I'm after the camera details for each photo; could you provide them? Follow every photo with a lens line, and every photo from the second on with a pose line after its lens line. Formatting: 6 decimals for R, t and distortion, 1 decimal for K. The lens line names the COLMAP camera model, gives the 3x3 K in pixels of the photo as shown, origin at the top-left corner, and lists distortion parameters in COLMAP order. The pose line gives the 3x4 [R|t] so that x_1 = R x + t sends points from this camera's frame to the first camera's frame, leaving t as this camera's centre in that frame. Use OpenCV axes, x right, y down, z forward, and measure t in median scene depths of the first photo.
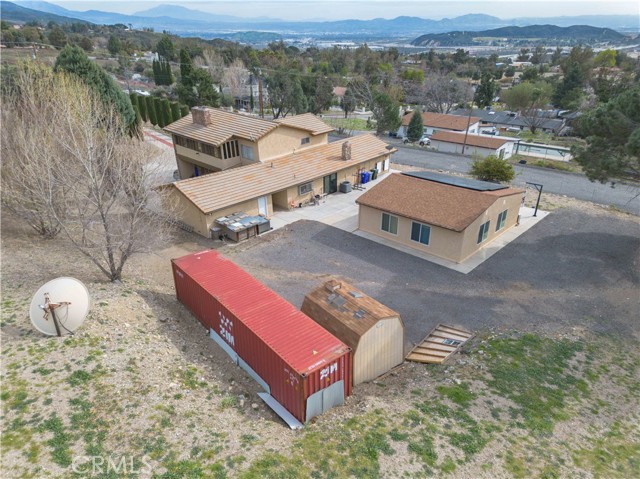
lens RADIAL K [[408.7, 0, 320.0], [0, 408.7, 239.5], [0, 0, 1]] dist [0.268969, -0.262122]
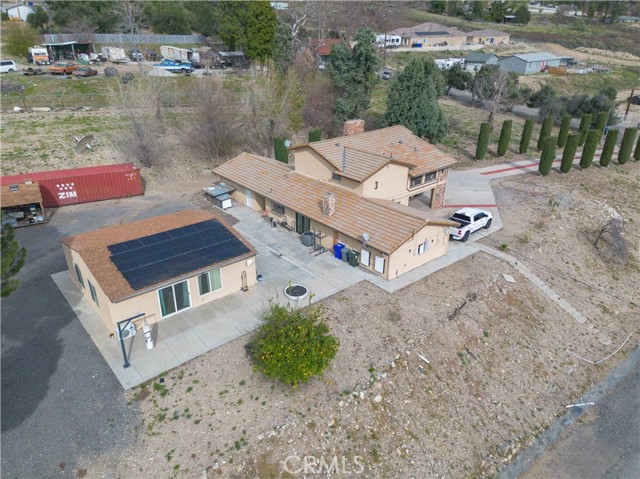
lens RADIAL K [[408.7, 0, 320.0], [0, 408.7, 239.5], [0, 0, 1]] dist [0.268969, -0.262122]
pose [[-0.098860, 0.442581, -0.891263, 0.843774], [-0.438826, 0.784469, 0.438225, -0.528943], [0.893117, 0.434432, 0.116663, 0.977248]]
